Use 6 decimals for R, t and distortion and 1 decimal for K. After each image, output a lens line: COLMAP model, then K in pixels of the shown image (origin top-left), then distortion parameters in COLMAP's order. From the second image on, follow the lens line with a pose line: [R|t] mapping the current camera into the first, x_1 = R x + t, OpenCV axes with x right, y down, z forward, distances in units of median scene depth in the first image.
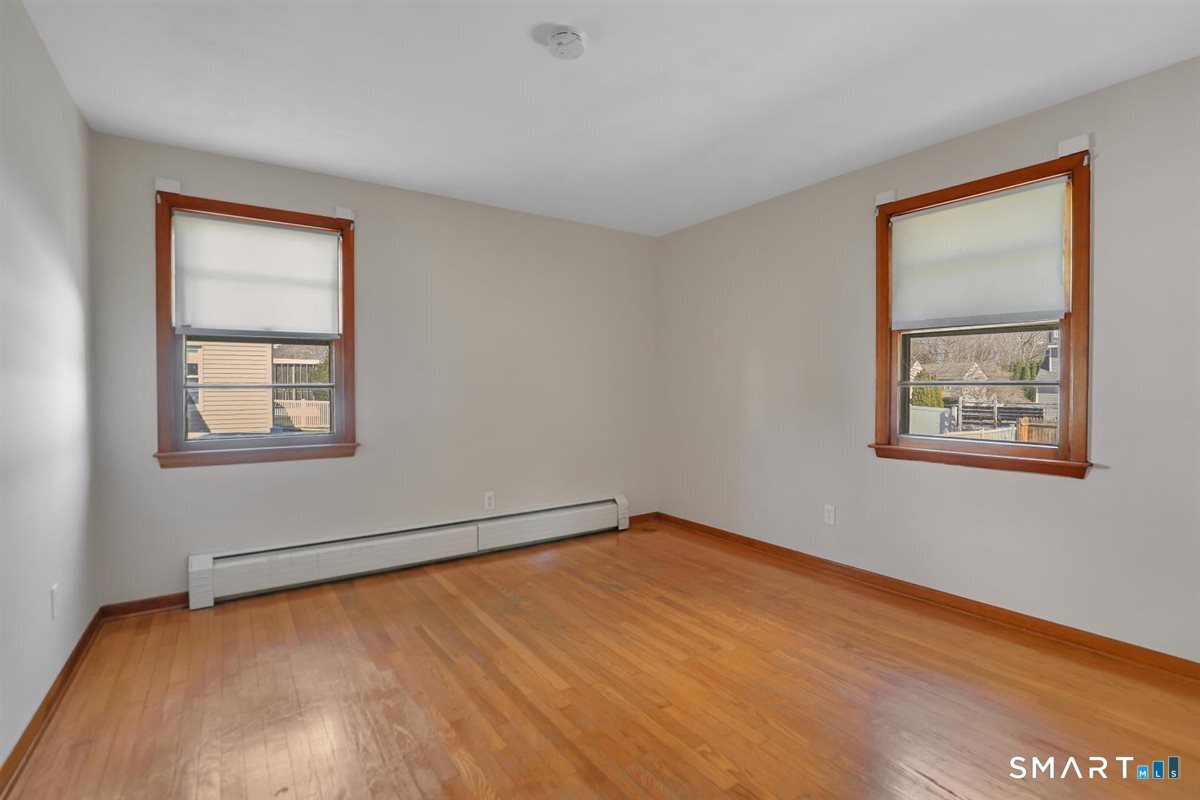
lens RADIAL K [[545.2, 0, 607.4], [0, 545.2, 395.5], [0, 0, 1]] dist [-0.037319, 0.008210]
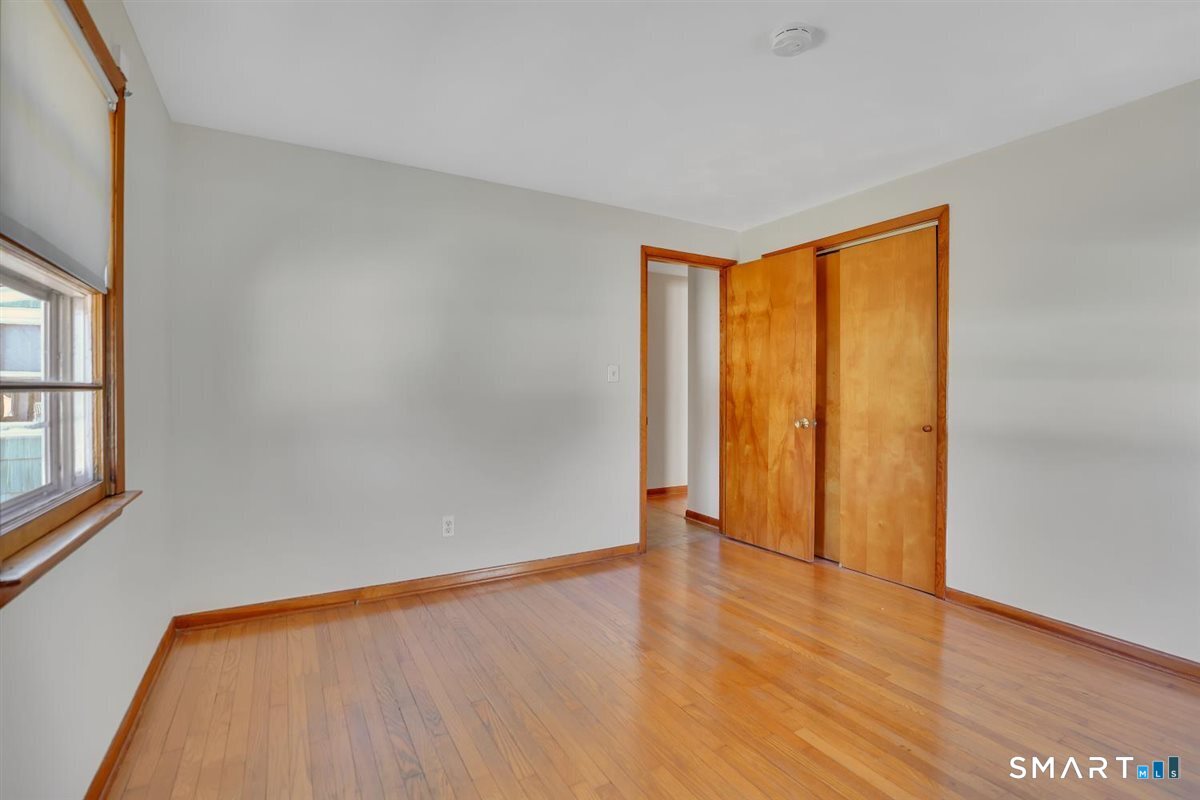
lens RADIAL K [[545.2, 0, 607.4], [0, 545.2, 395.5], [0, 0, 1]] dist [-0.037319, 0.008210]
pose [[-0.997117, -0.002316, 0.075843, 0.175586], [-0.000399, 0.999680, 0.025284, -0.034714], [-0.075877, 0.025181, -0.996799, 1.914991]]
